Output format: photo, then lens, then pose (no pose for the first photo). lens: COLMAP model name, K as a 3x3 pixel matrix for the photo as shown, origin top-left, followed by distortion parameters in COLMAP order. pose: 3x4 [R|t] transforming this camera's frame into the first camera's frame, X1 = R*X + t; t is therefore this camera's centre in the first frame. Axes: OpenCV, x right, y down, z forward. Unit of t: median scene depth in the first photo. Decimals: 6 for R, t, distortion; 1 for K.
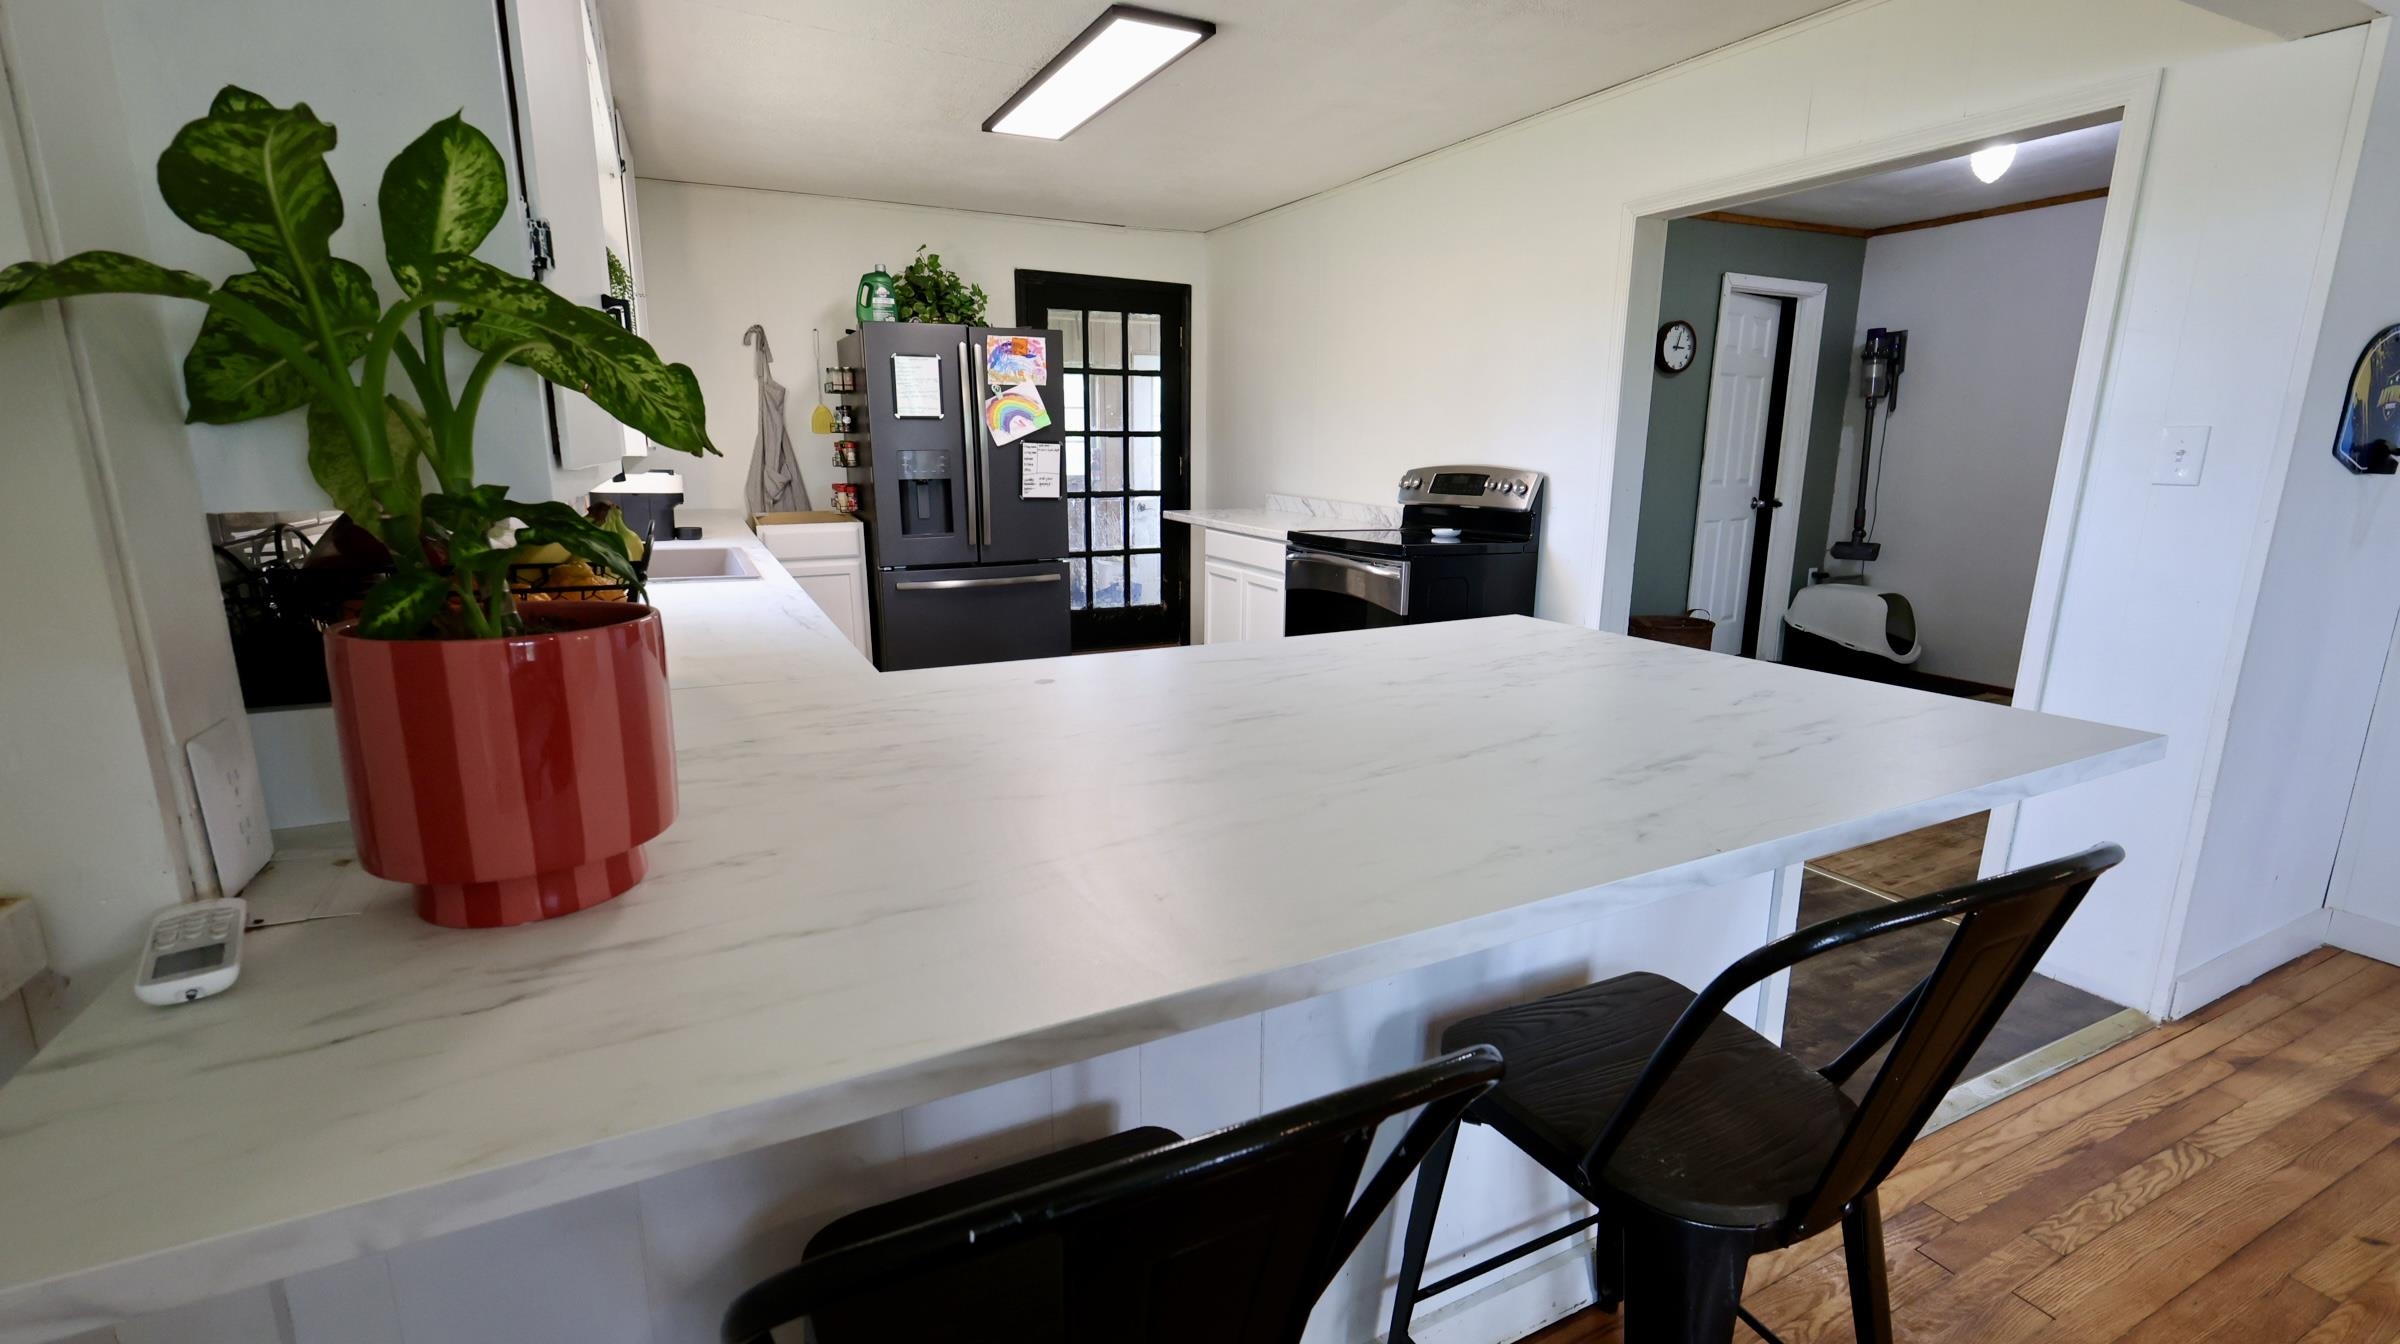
lens RADIAL K [[1033.7, 0, 1195.4], [0, 1033.7, 674.9], [0, 0, 1]] dist [-0.003300, 0.001181]
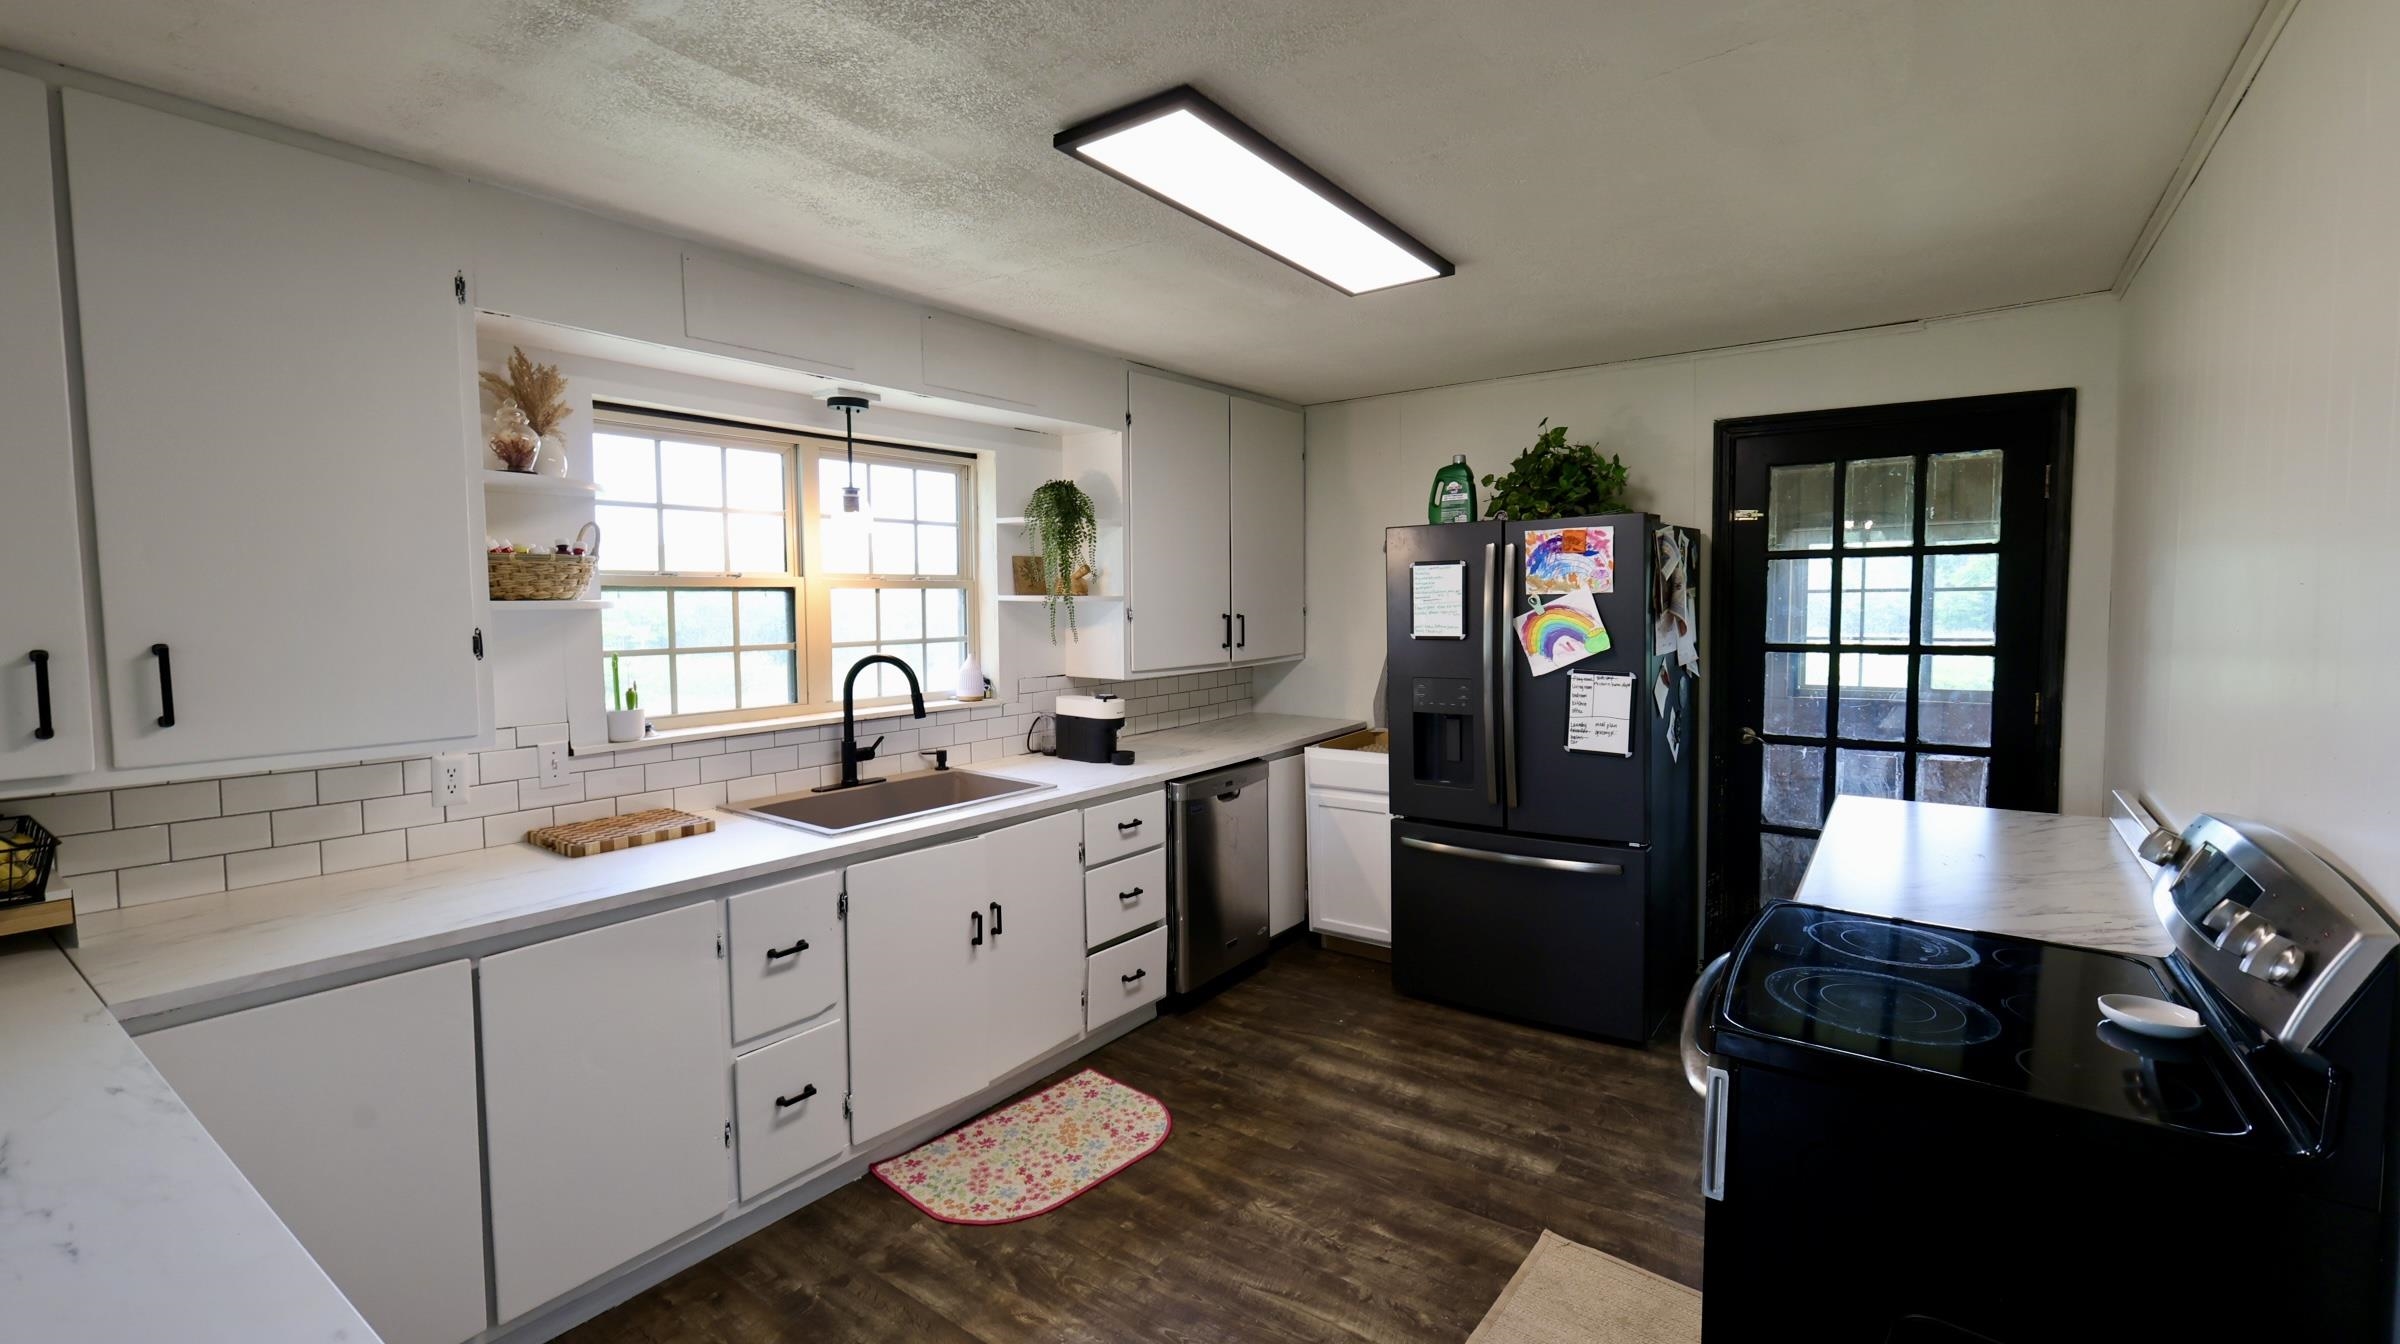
lens RADIAL K [[1033.7, 0, 1194.5], [0, 1033.7, 664.9], [0, 0, 1]] dist [-0.003300, 0.001181]
pose [[0.451488, 0.051763, -0.890774, 0.346236], [-0.182208, 0.982628, -0.035251, -0.159192], [0.873475, 0.178221, 0.453077, 0.457616]]
